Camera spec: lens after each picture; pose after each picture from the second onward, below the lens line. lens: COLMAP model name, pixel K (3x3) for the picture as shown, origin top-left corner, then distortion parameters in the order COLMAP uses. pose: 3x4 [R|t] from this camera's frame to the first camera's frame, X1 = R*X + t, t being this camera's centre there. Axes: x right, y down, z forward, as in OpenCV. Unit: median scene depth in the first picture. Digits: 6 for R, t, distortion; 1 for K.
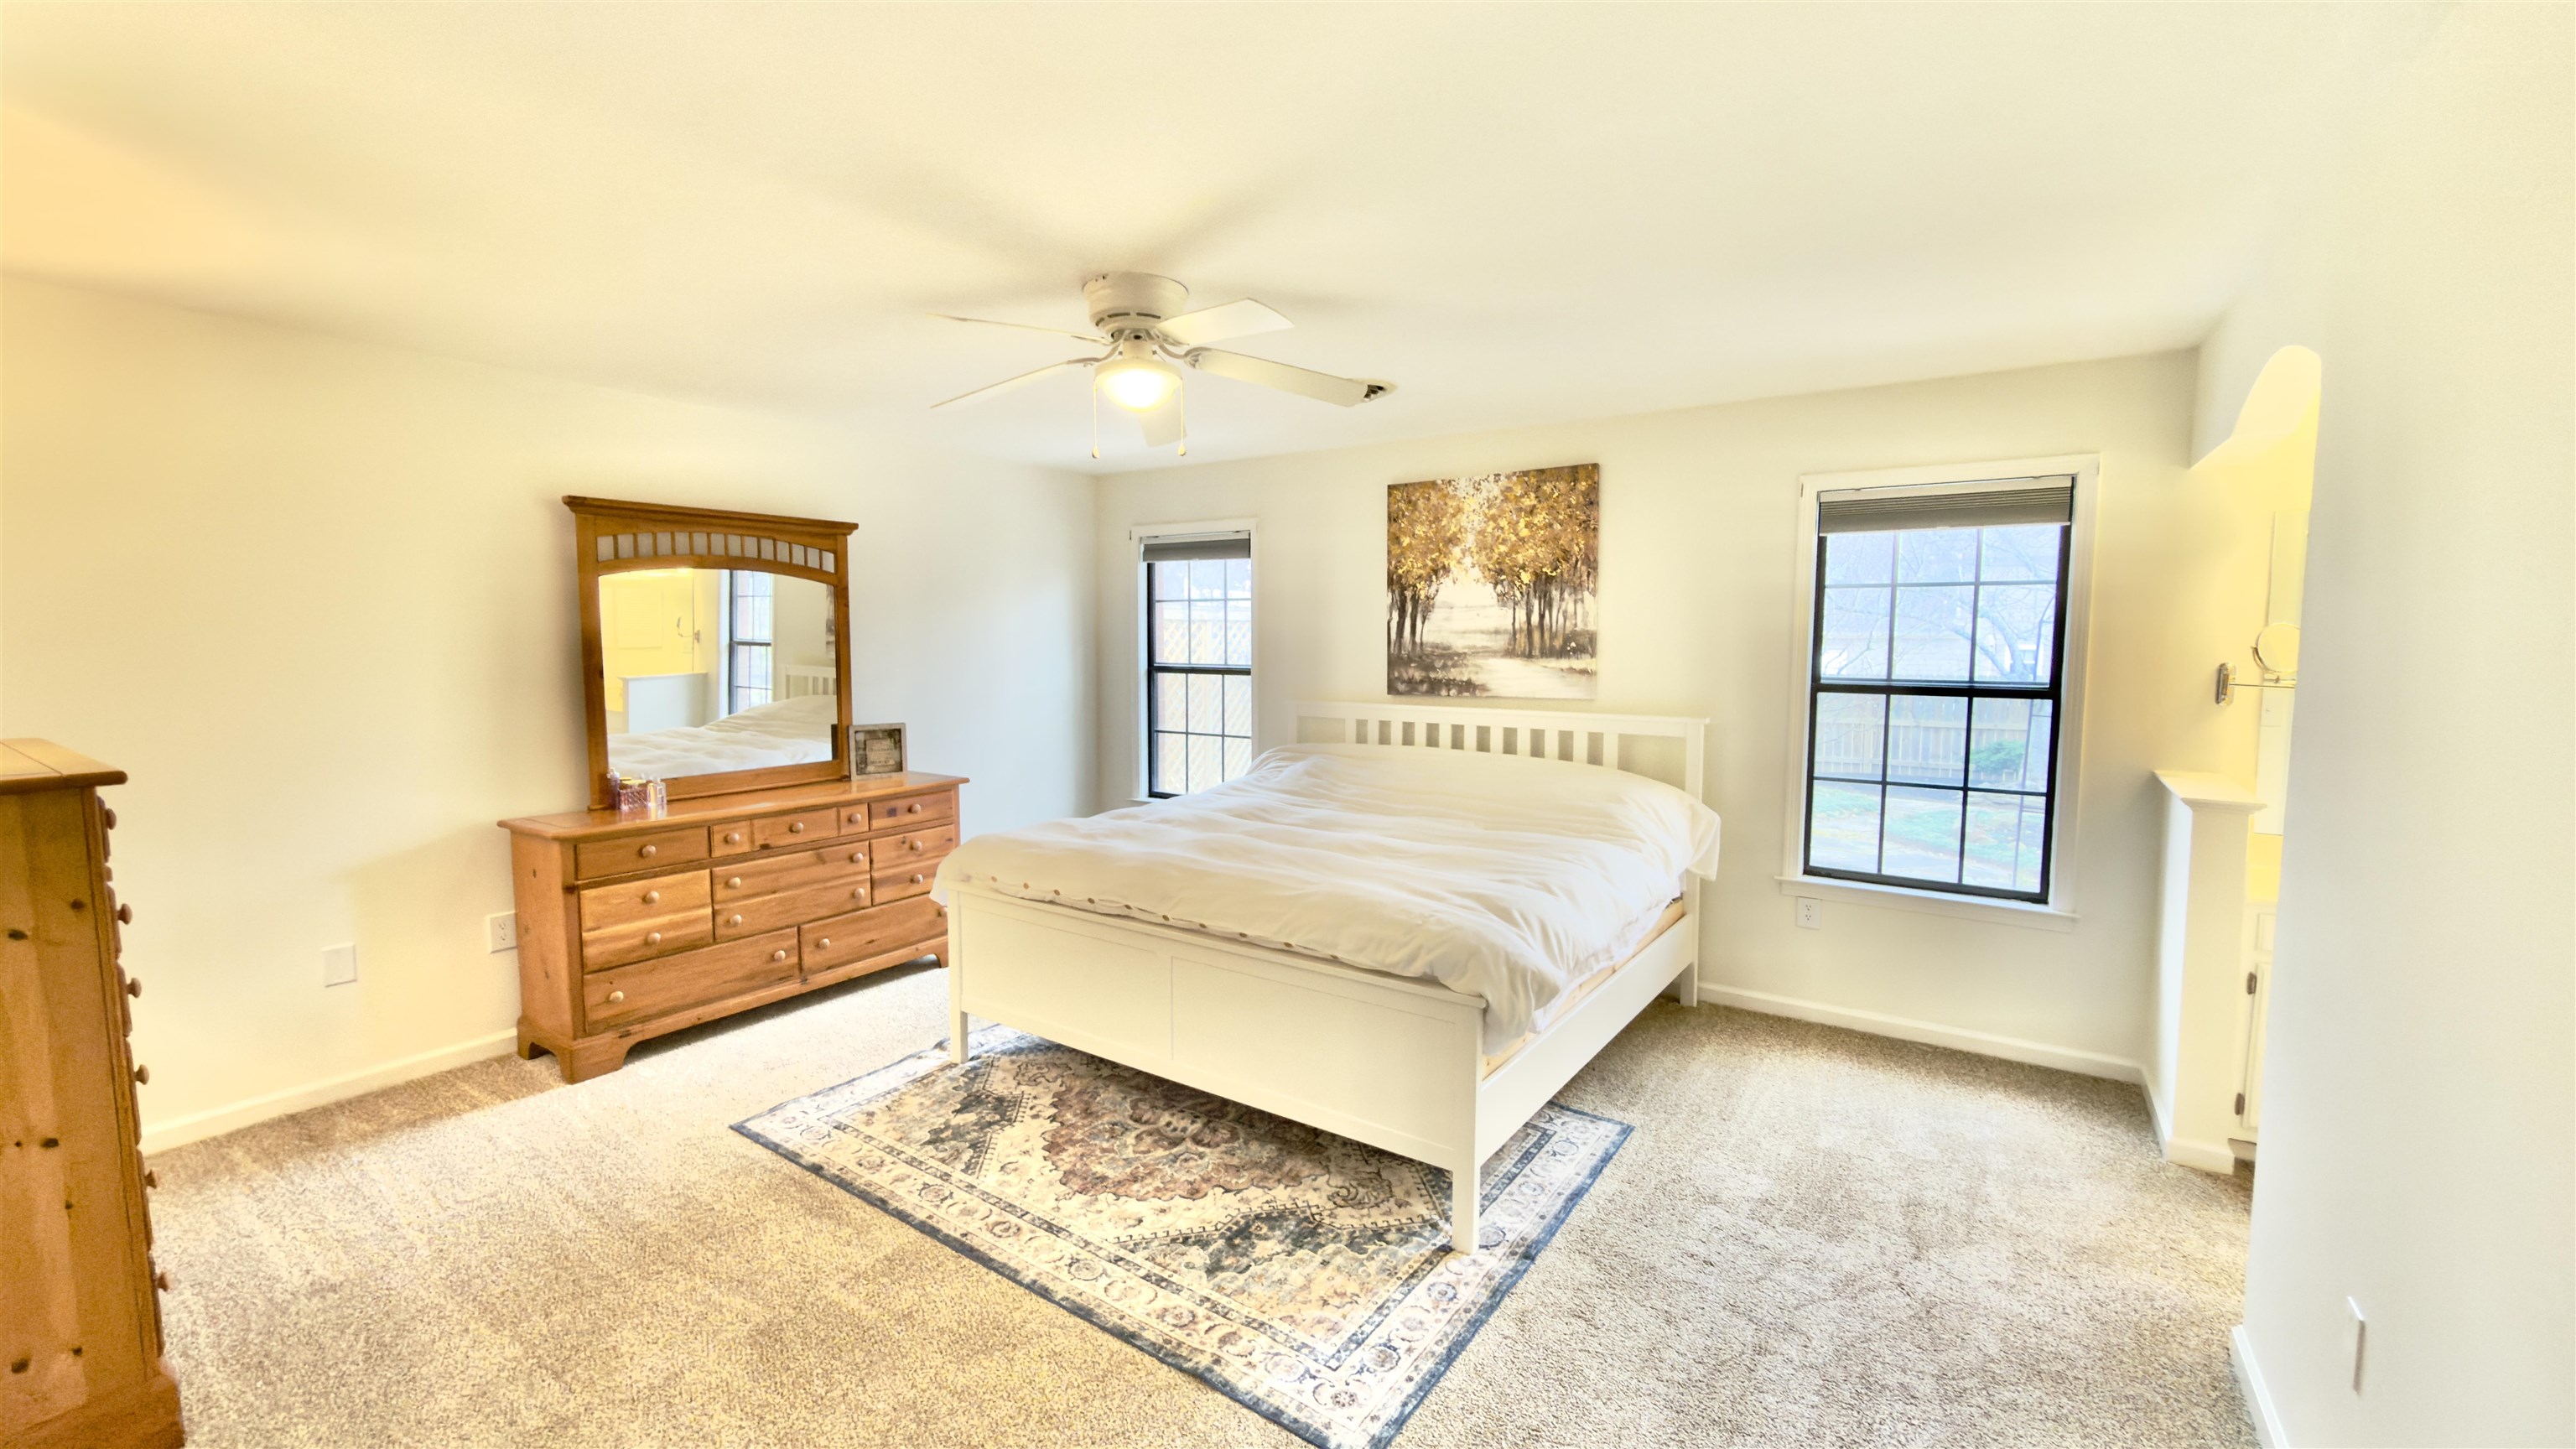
lens RADIAL K [[1030.9, 0, 1294.5], [0, 1030.9, 729.0], [0, 0, 1]] dist [0.003021, 0.000150]
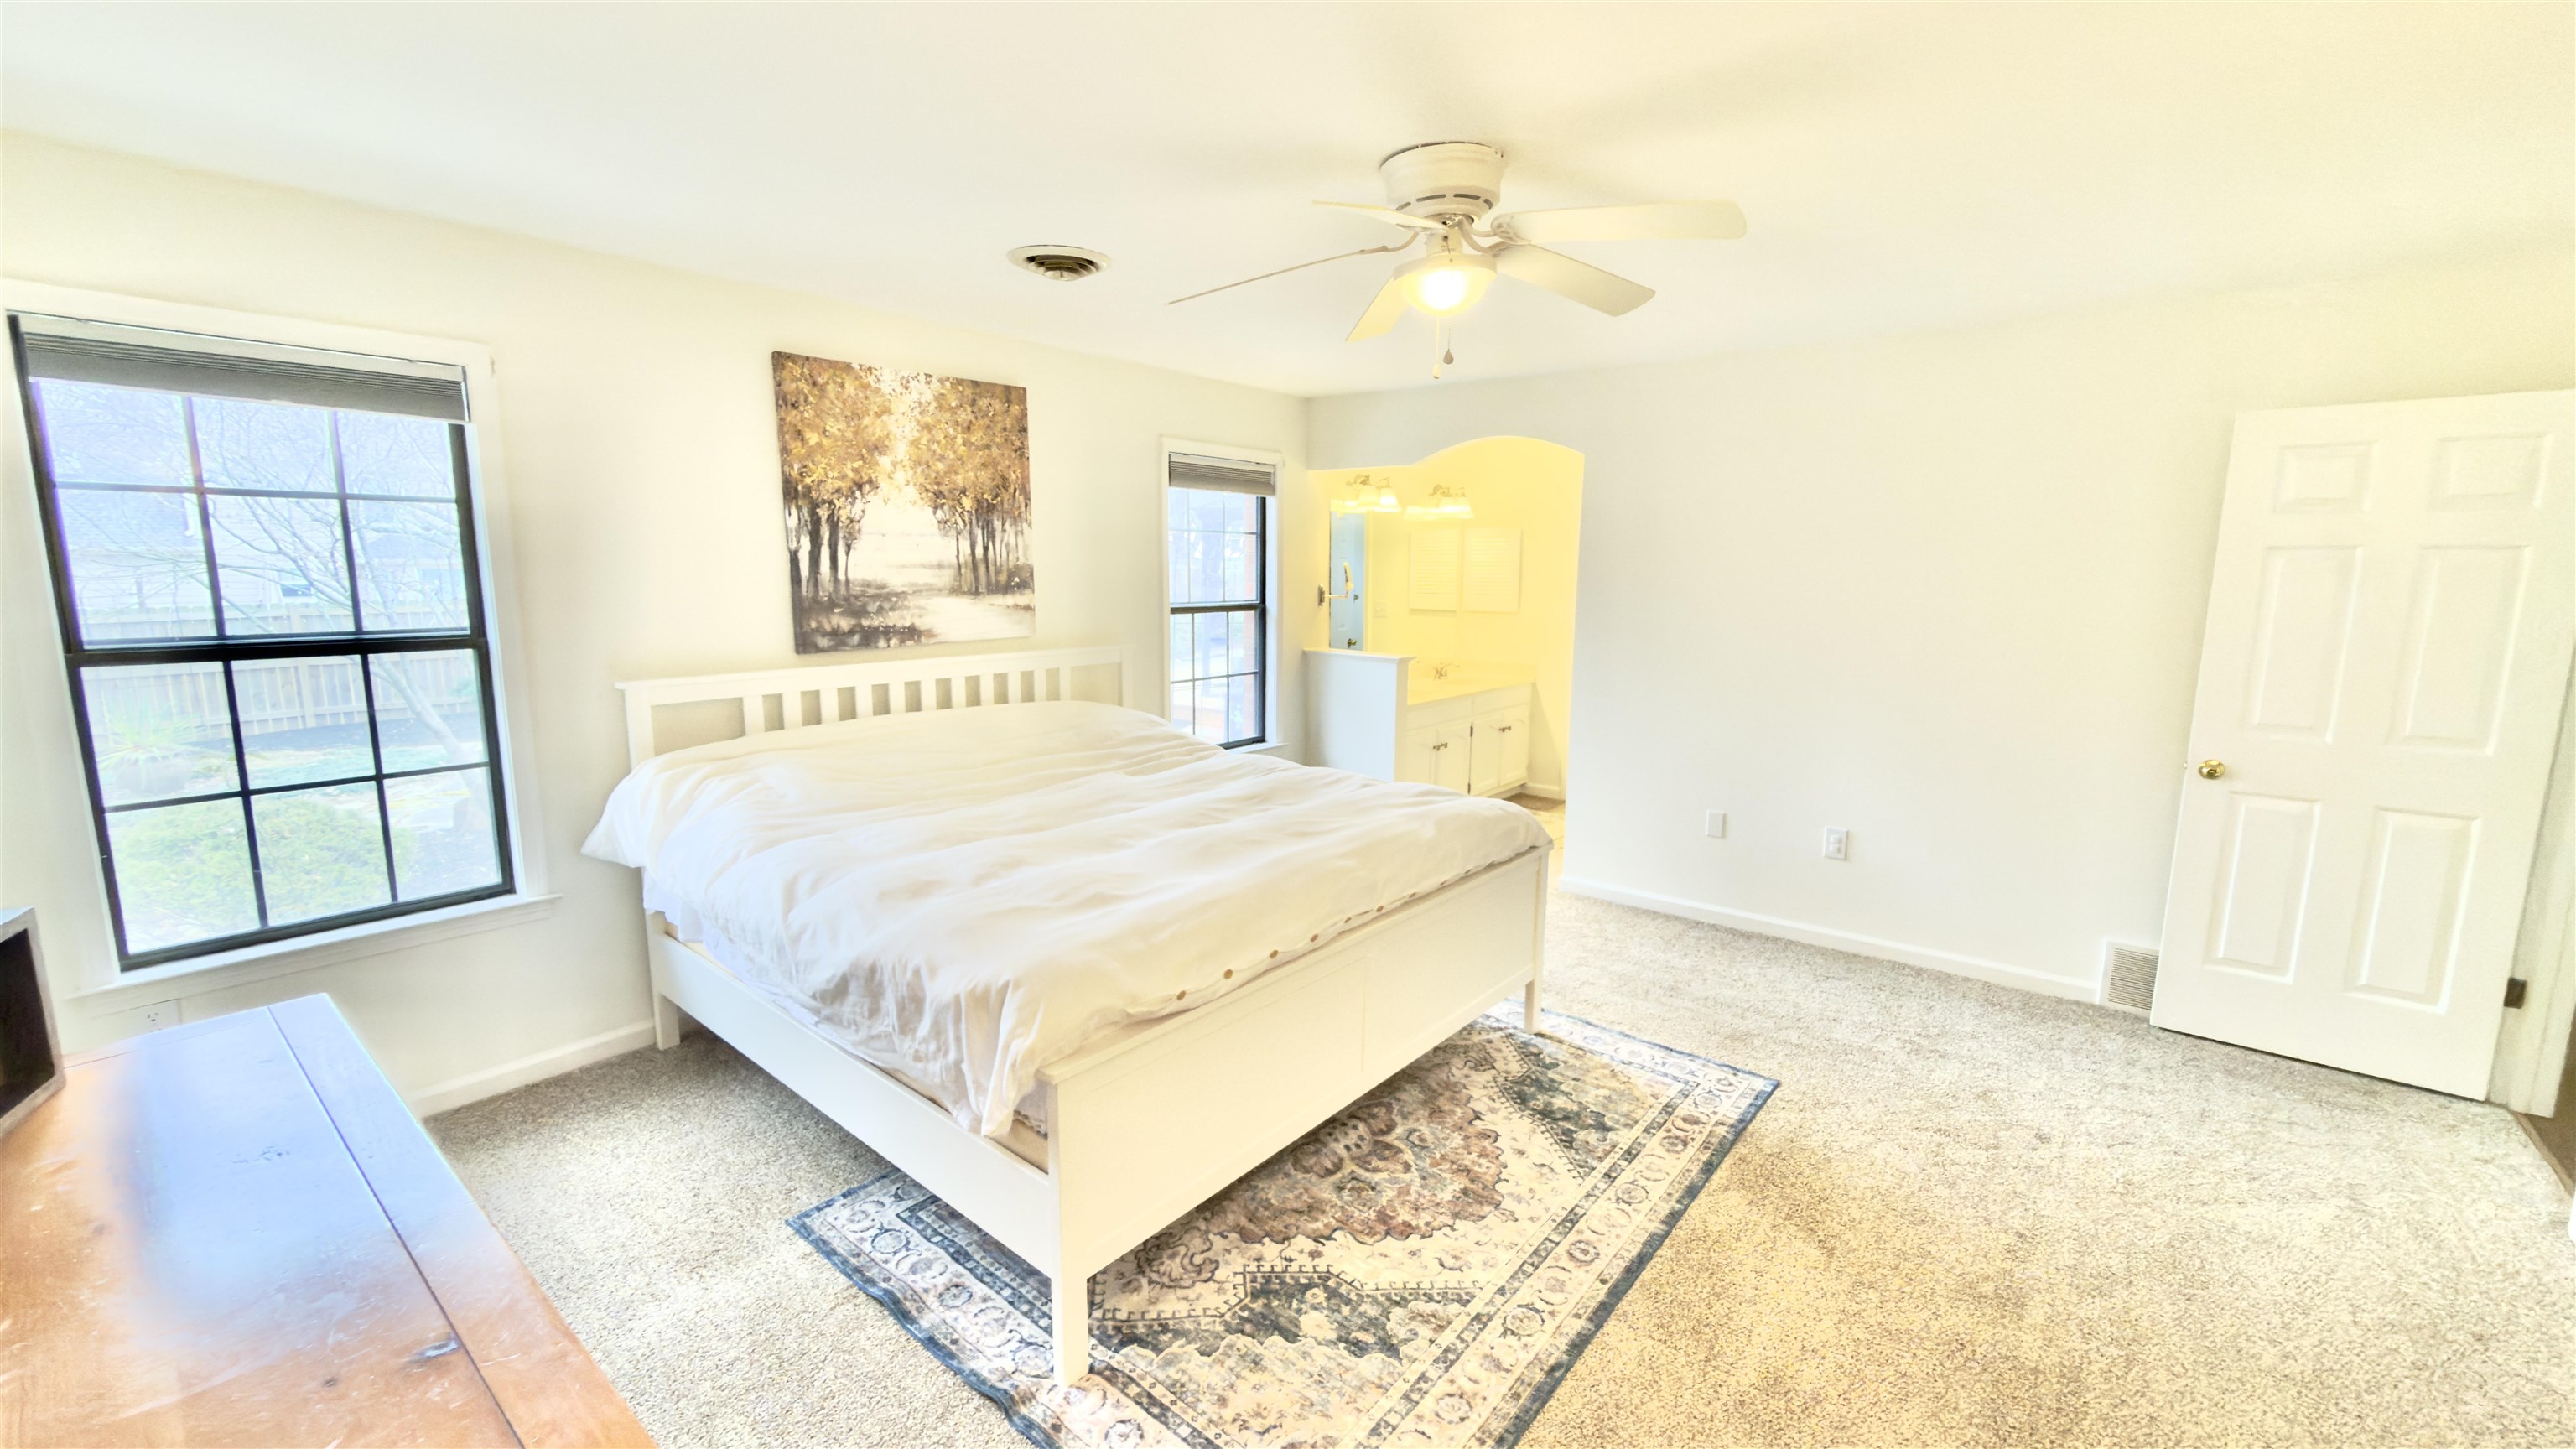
lens RADIAL K [[1030.9, 0, 1293.4], [0, 1030.9, 718.6], [0, 0, 1]] dist [0.003021, 0.000150]
pose [[0.083577, -0.151106, 0.984978, -0.648210], [0.085525, 0.985877, 0.143987, -0.069674], [-0.992824, 0.072206, 0.095320, 0.659760]]
